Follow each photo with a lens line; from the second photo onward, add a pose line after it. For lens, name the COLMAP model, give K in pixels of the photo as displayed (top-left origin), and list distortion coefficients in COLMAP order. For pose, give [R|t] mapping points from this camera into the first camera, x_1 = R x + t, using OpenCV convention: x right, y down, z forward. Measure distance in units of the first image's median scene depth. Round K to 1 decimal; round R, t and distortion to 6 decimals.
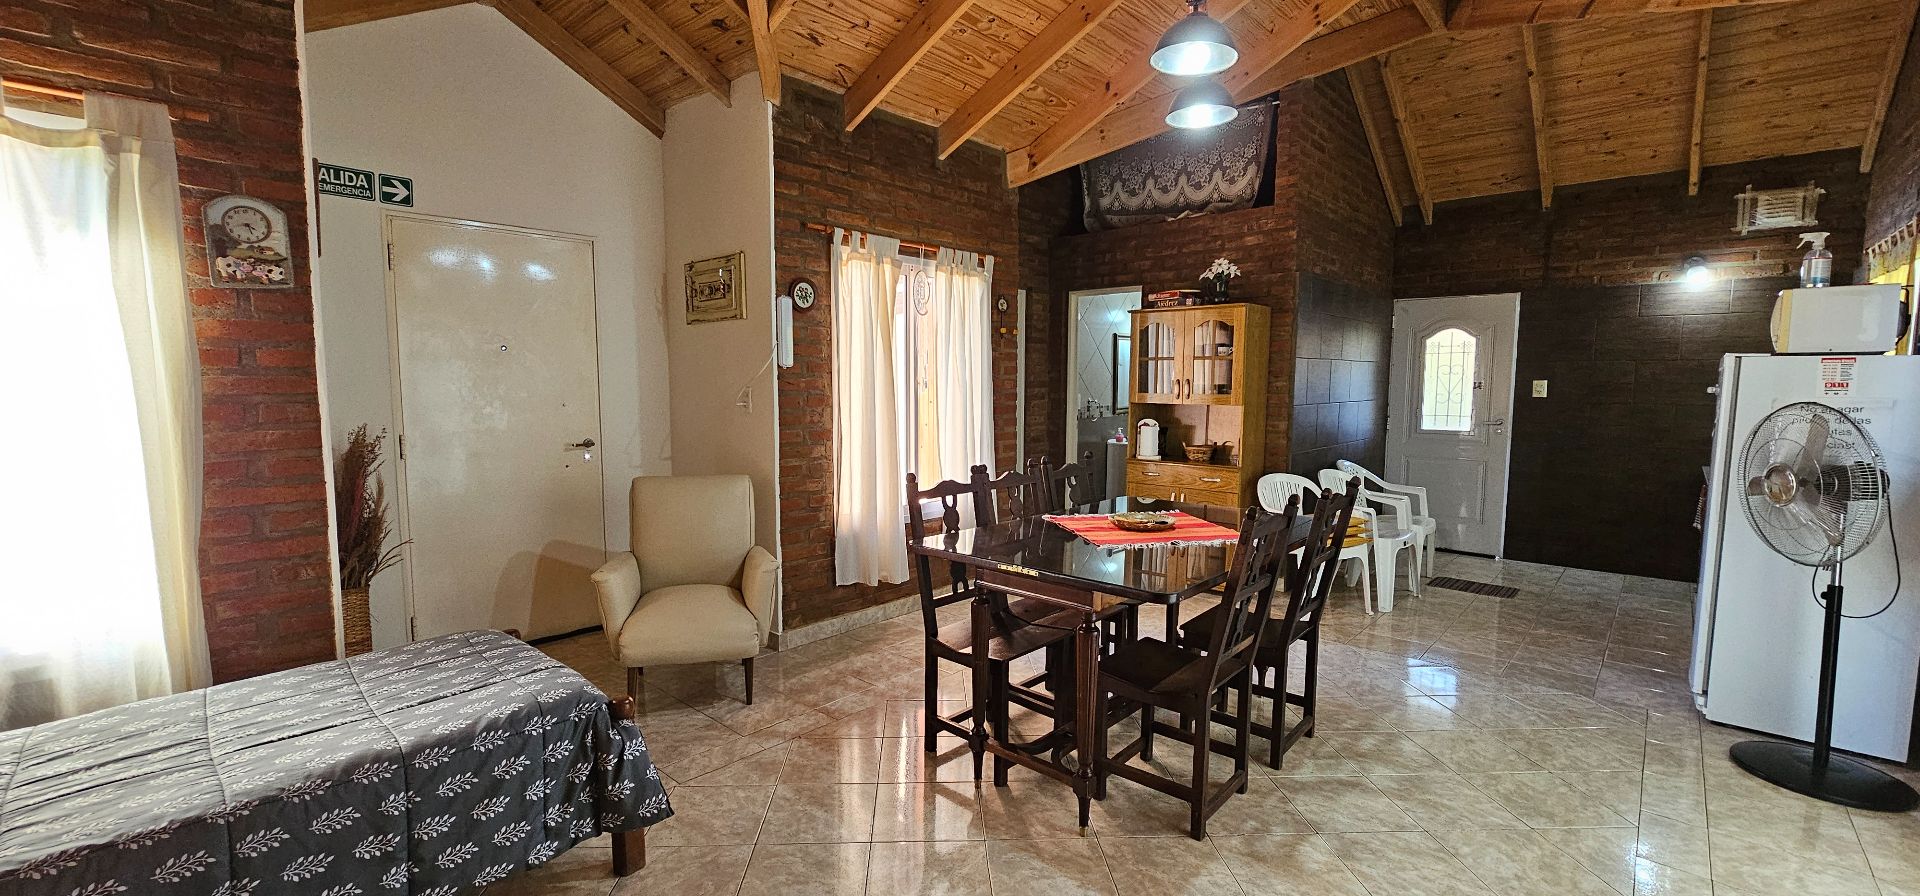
lens RADIAL K [[775.2, 0, 957.2], [0, 775.2, 447.8], [0, 0, 1]] dist [-0.004883, -0.000400]
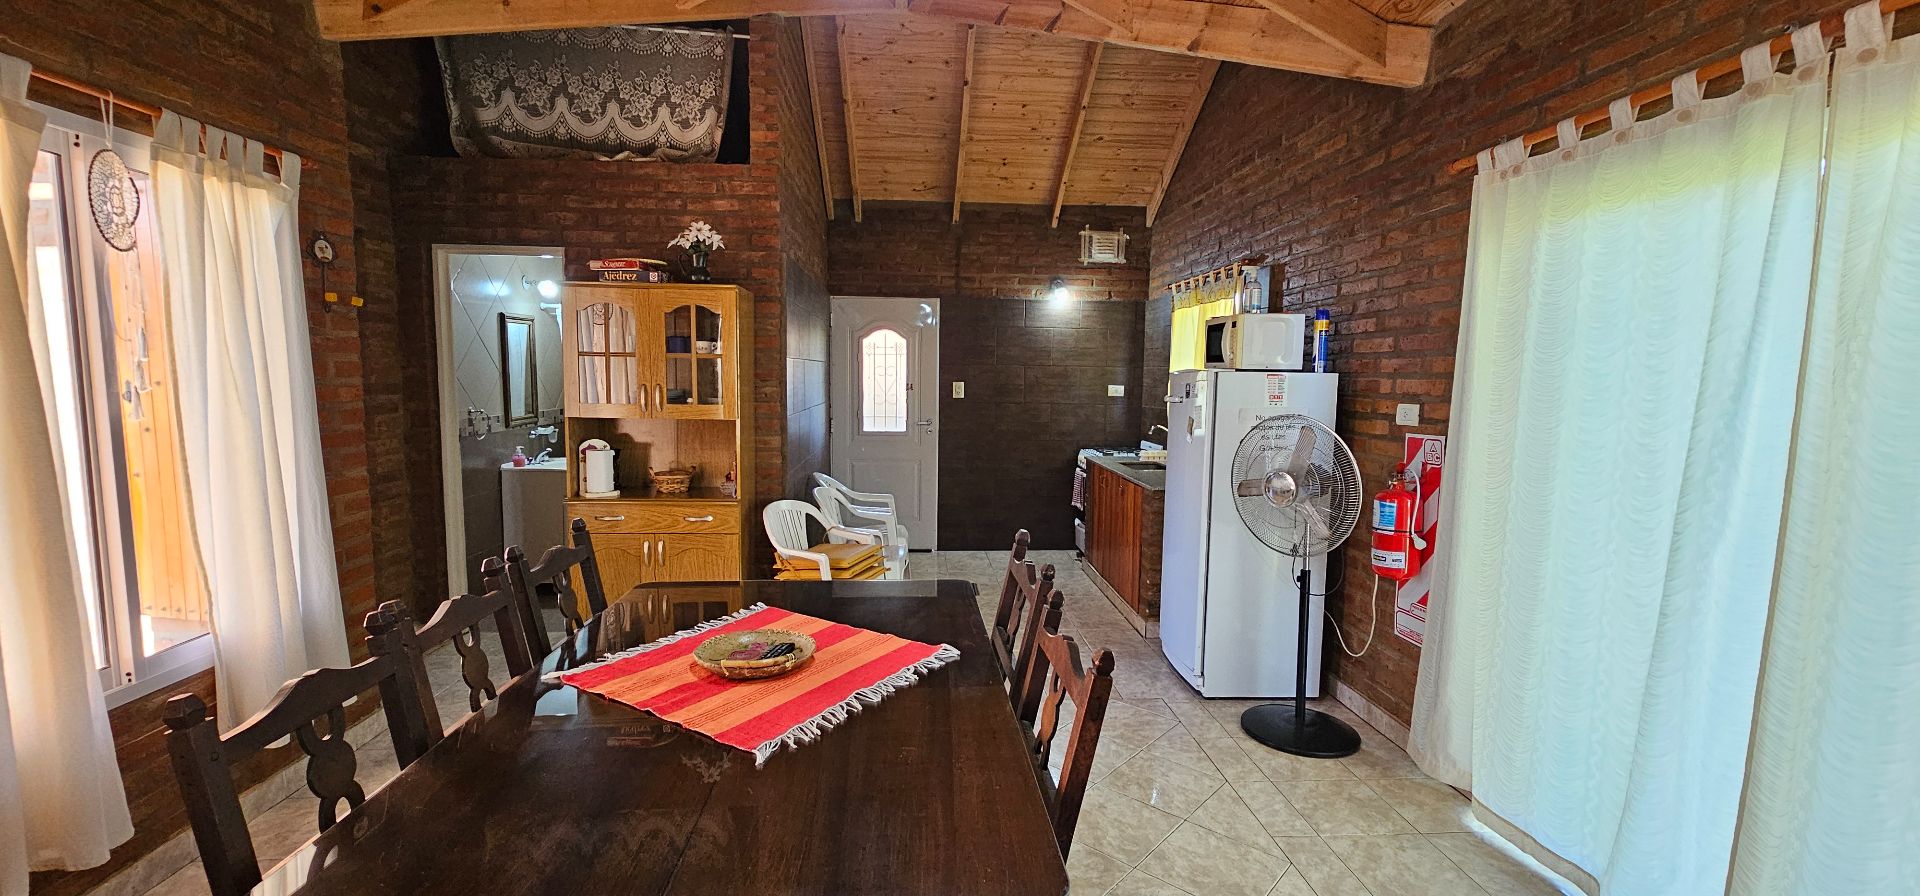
lens RADIAL K [[775.2, 0, 956.4], [0, 775.2, 454.0], [0, 0, 1]] dist [-0.004883, -0.000400]
pose [[0.690810, -0.068077, 0.719825, -0.033444], [0.052040, 0.997657, 0.044411, -0.038252], [-0.721162, 0.006780, 0.692734, 0.275932]]
